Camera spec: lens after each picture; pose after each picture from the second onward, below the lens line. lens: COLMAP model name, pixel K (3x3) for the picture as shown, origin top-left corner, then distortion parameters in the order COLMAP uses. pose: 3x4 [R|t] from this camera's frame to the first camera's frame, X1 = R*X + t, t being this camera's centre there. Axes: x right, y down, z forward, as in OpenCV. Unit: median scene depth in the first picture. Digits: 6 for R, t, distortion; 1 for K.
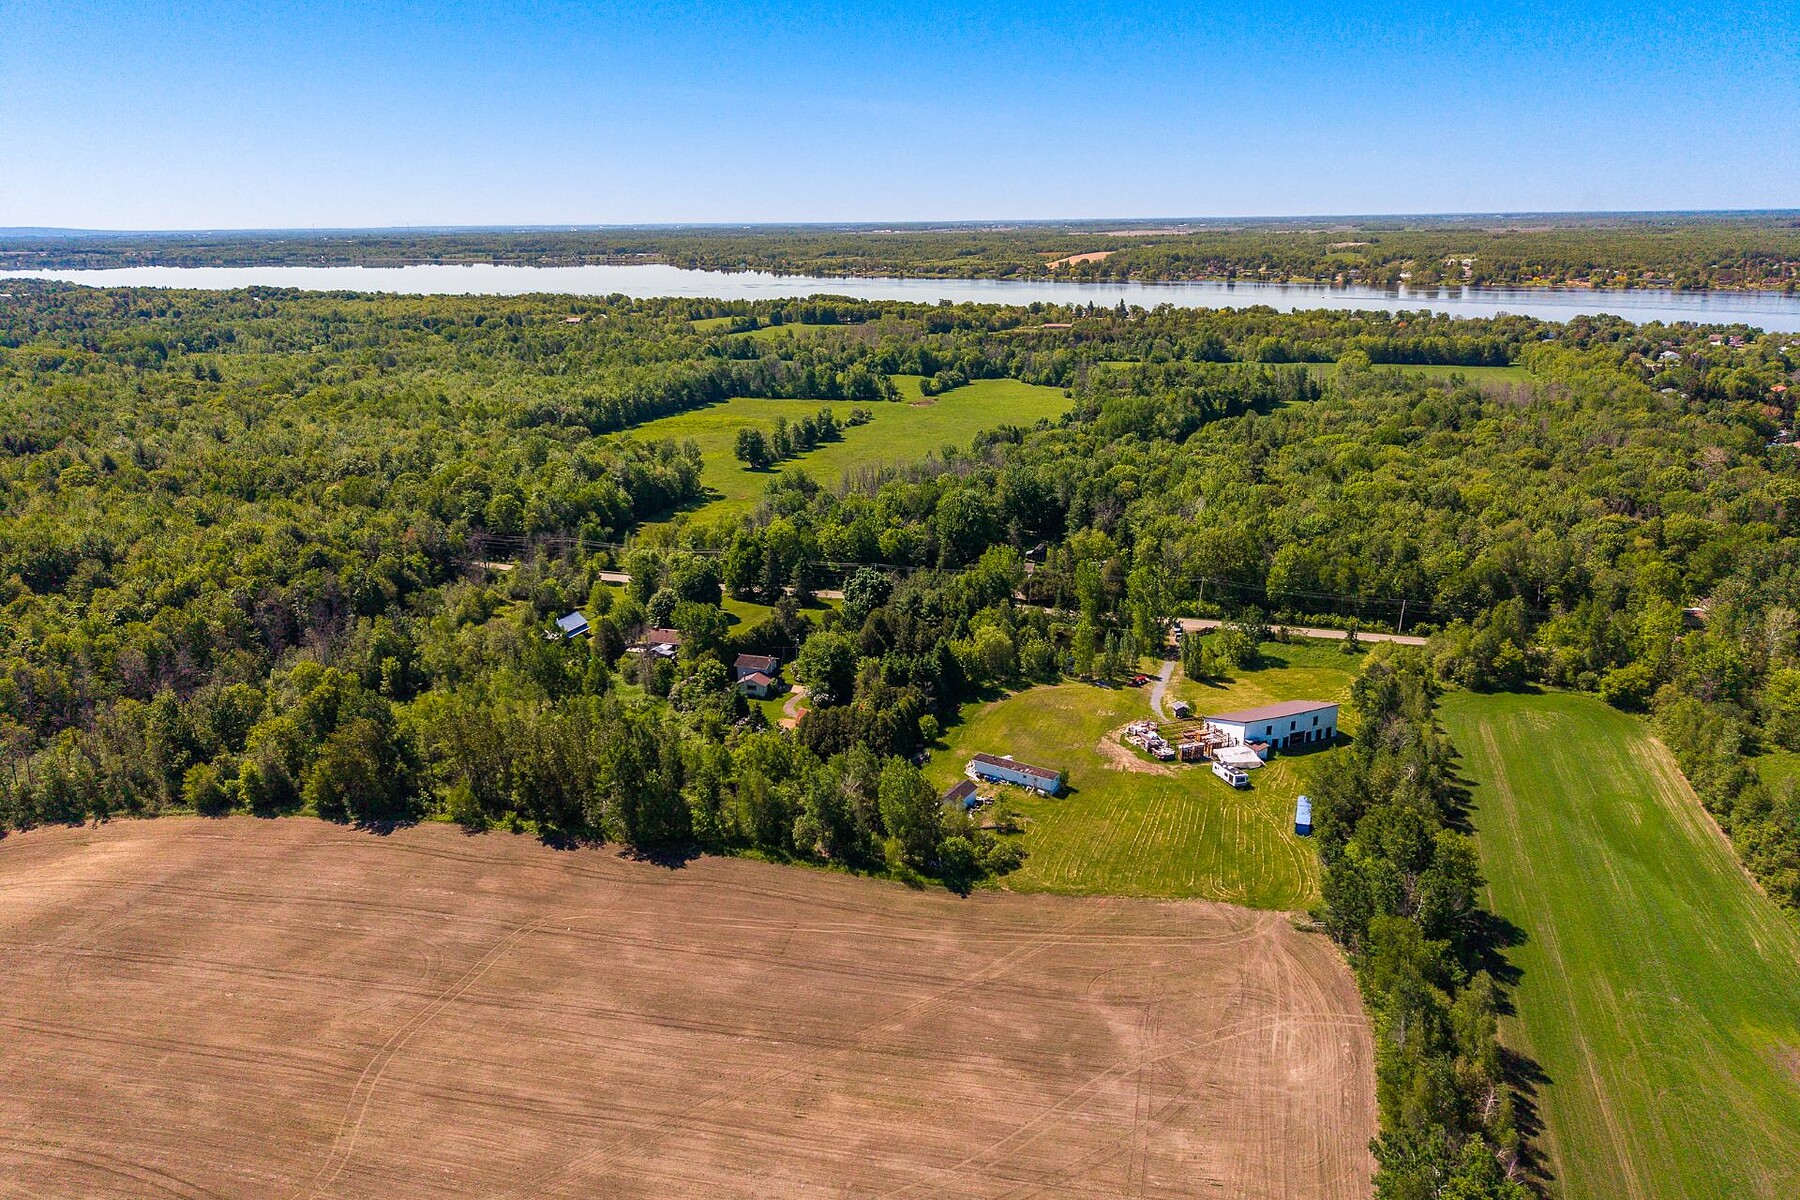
lens RADIAL K [[1198.3, 0, 899.9], [0, 1198.3, 615.3], [0, 0, 1]] dist [0.038875, -0.042552]
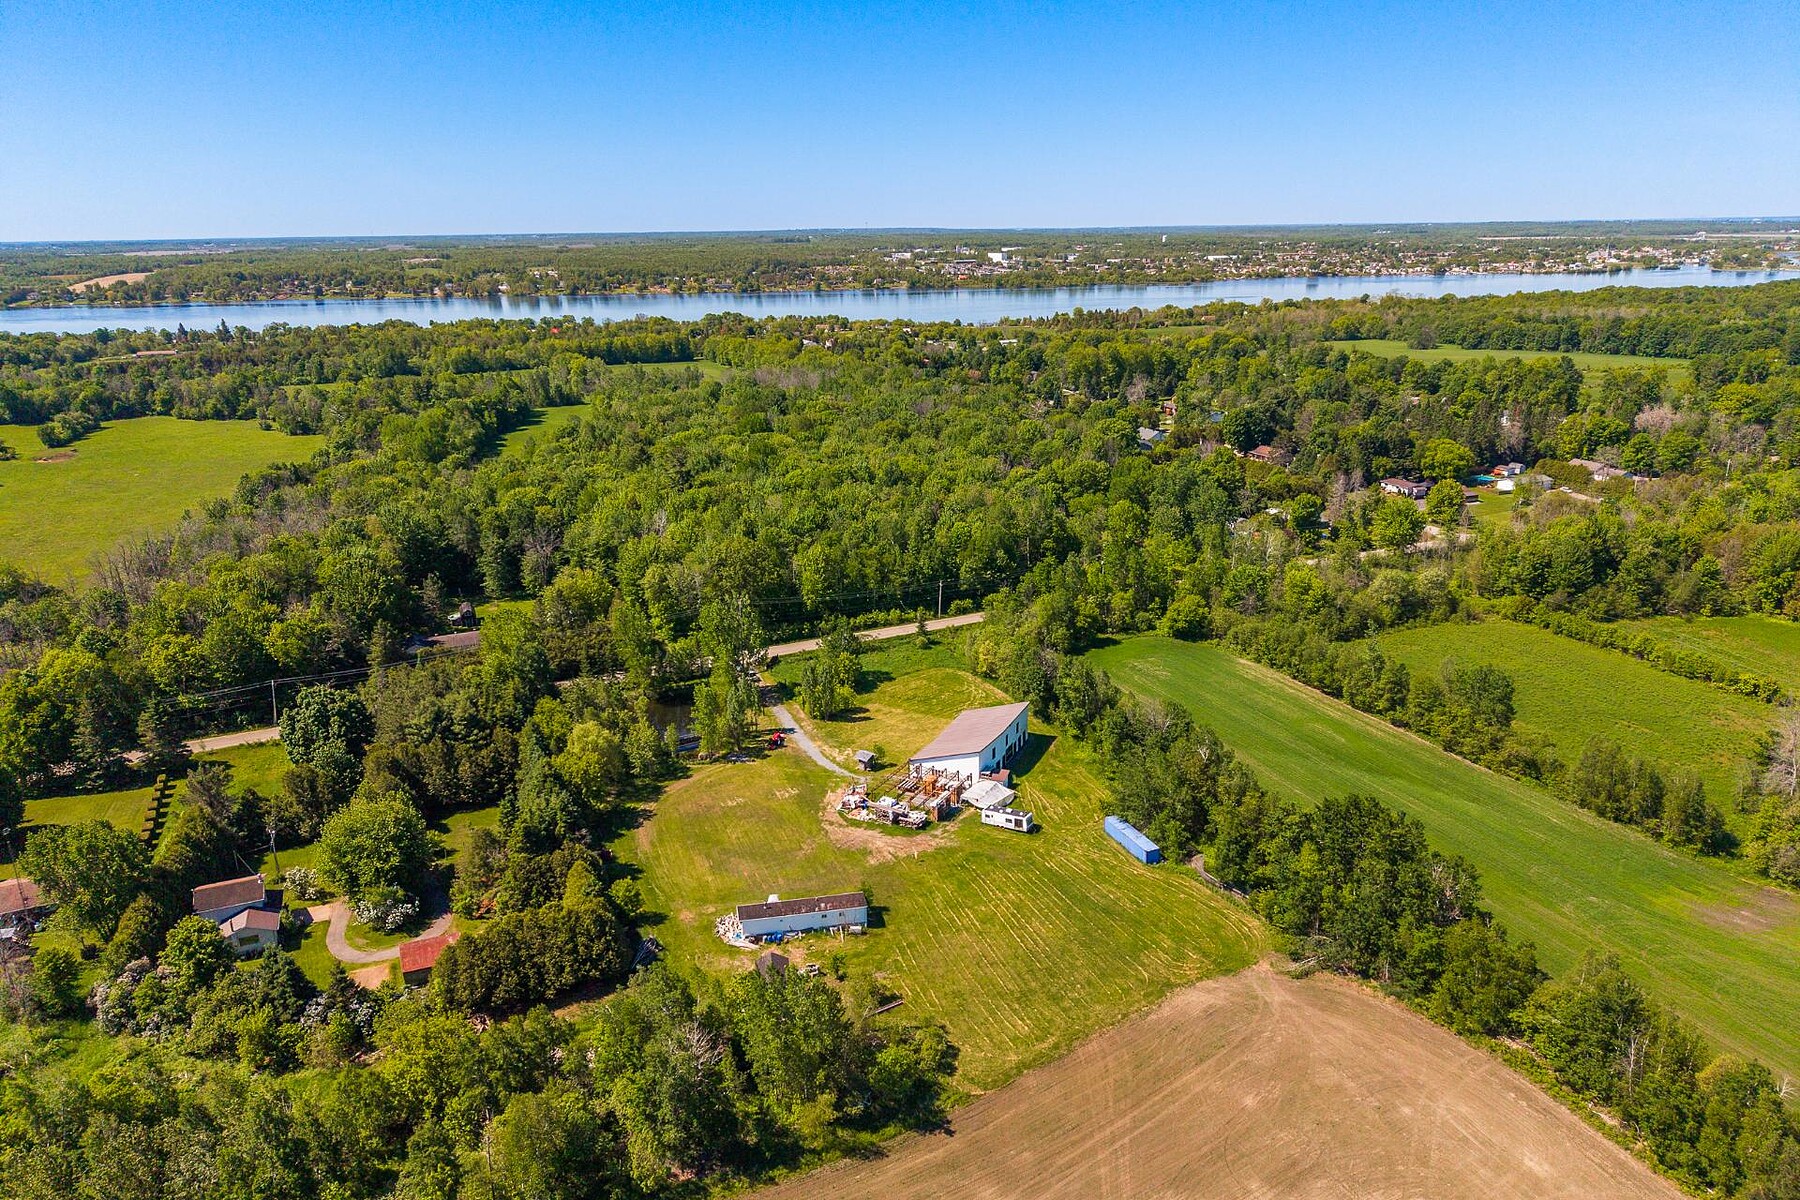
lens RADIAL K [[1198.3, 0, 902.5], [0, 1198.3, 602.5], [0, 0, 1]] dist [0.038875, -0.042552]
pose [[0.744336, -0.198331, 0.637674, -0.144045], [0.214586, 0.975274, 0.052853, -0.037274], [-0.632390, 0.097496, 0.768491, 0.221231]]
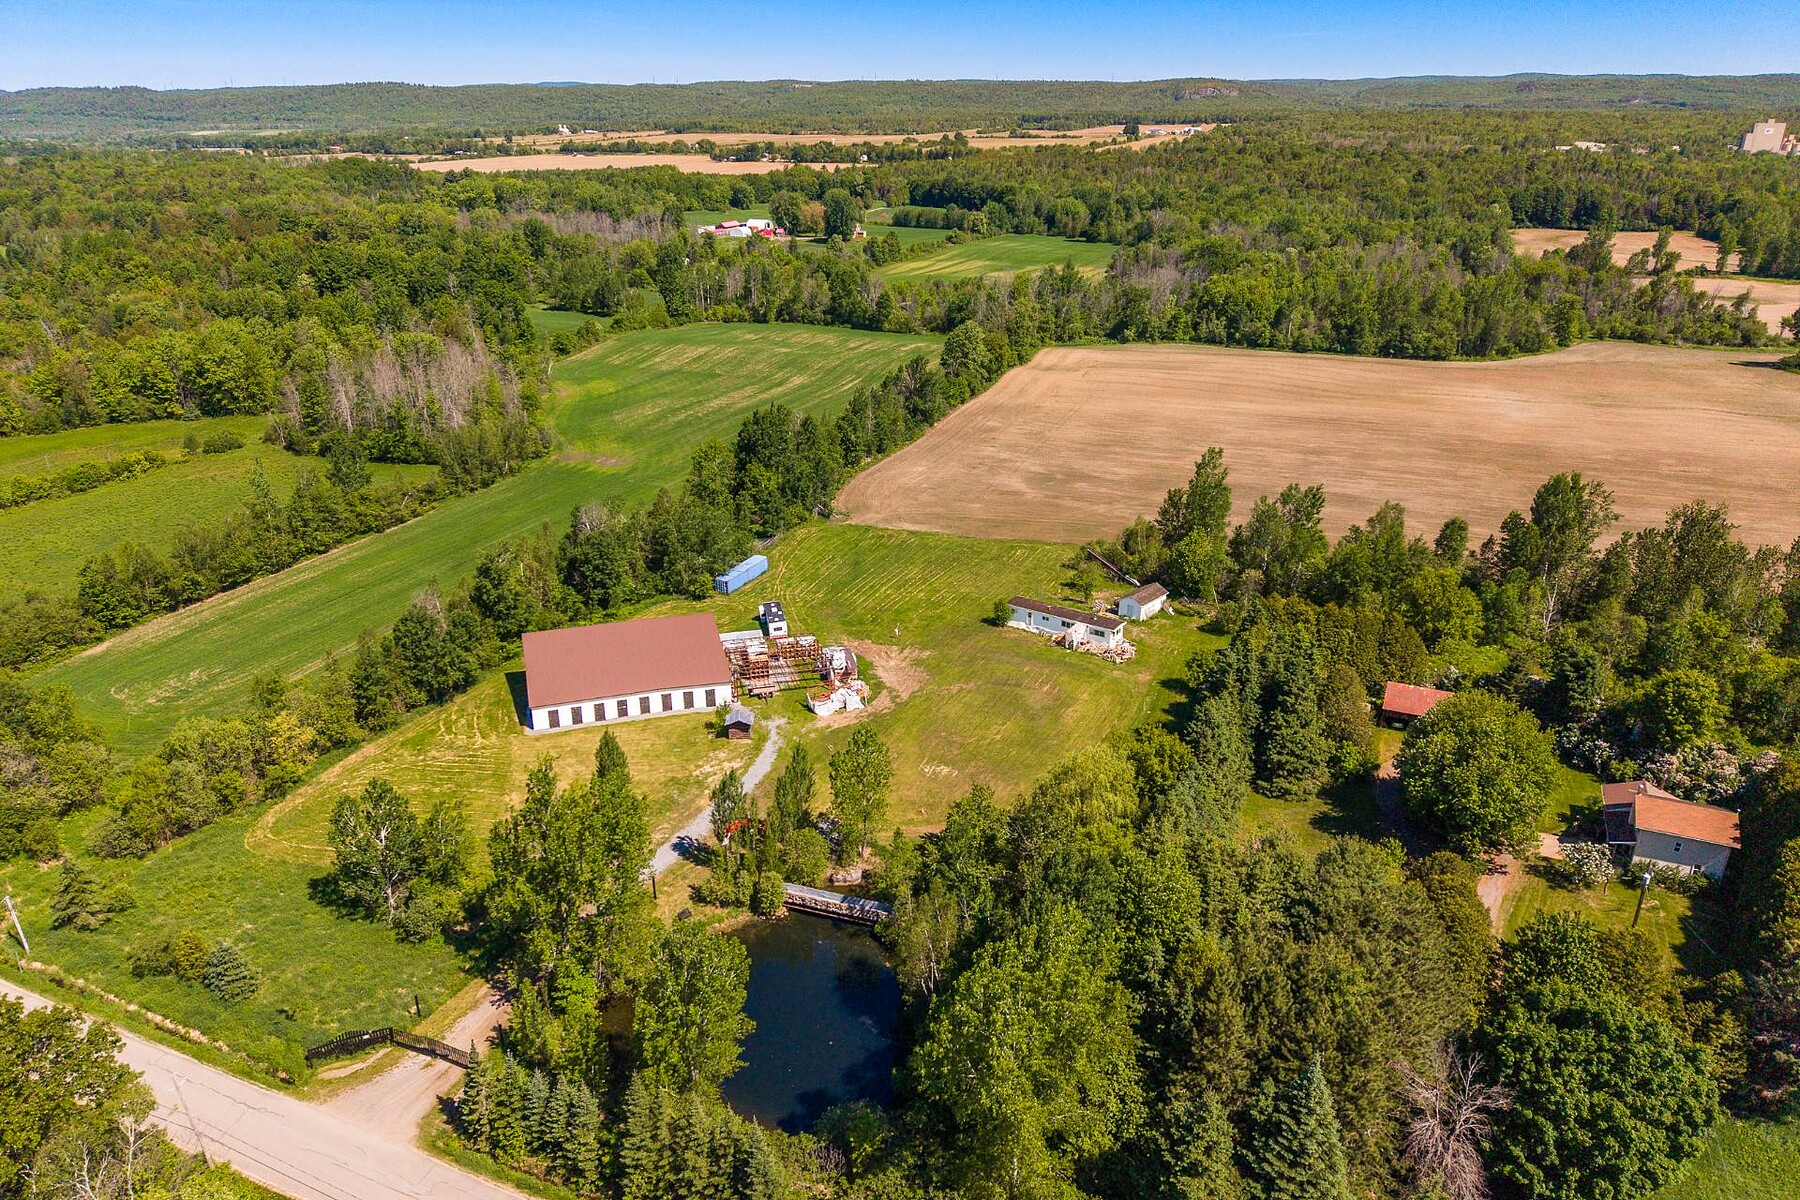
lens RADIAL K [[1198.3, 0, 898.3], [0, 1198.3, 611.5], [0, 0, 1]] dist [0.038875, -0.042552]
pose [[-0.994097, -0.026570, 0.105190, 0.064549], [0.049059, 0.754679, 0.654258, -0.189482], [-0.096769, 0.655556, -0.748920, 0.832989]]
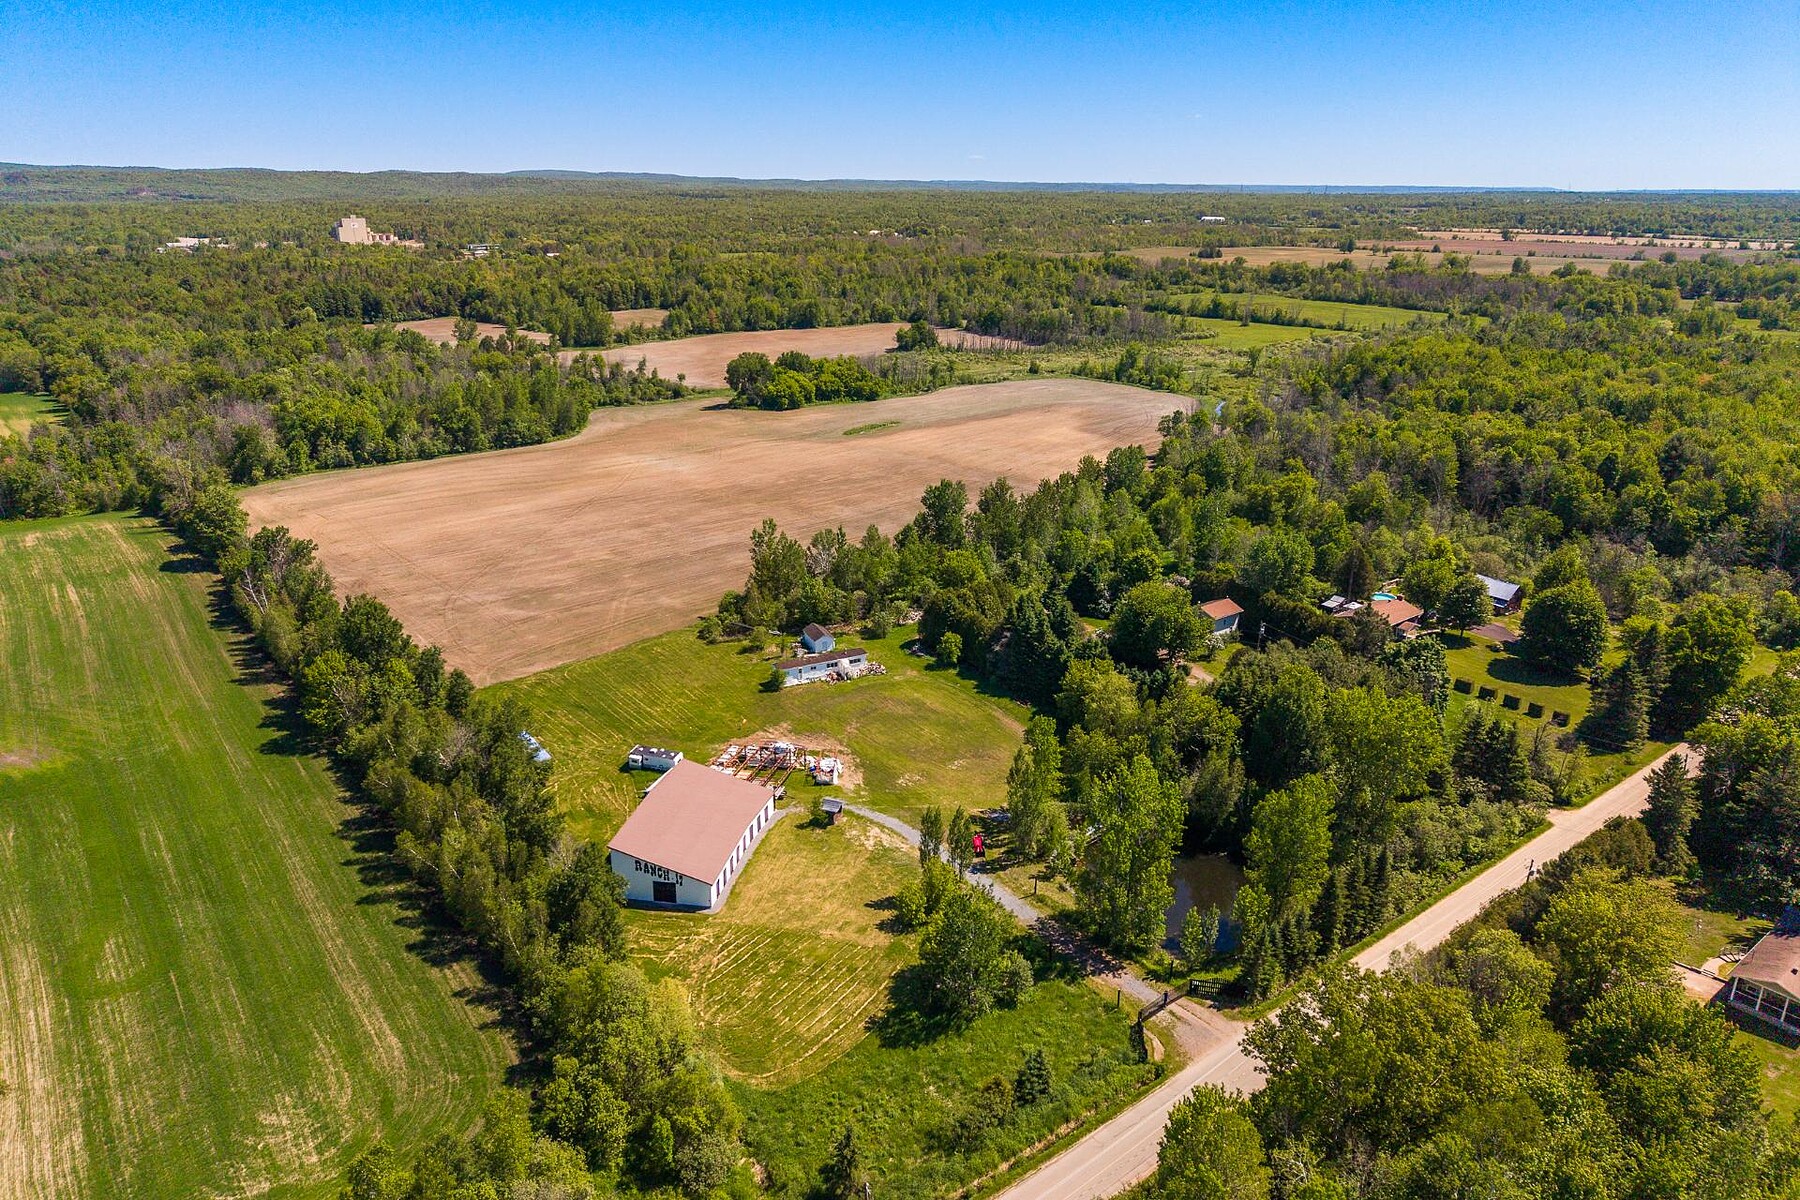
lens RADIAL K [[1198.3, 0, 902.1], [0, 1198.3, 606.6], [0, 0, 1]] dist [0.038875, -0.042552]
pose [[-0.562478, 0.283960, -0.776521, 0.409913], [-0.251281, 0.836042, 0.487742, -0.199576], [0.787703, 0.469469, -0.398901, 0.750361]]
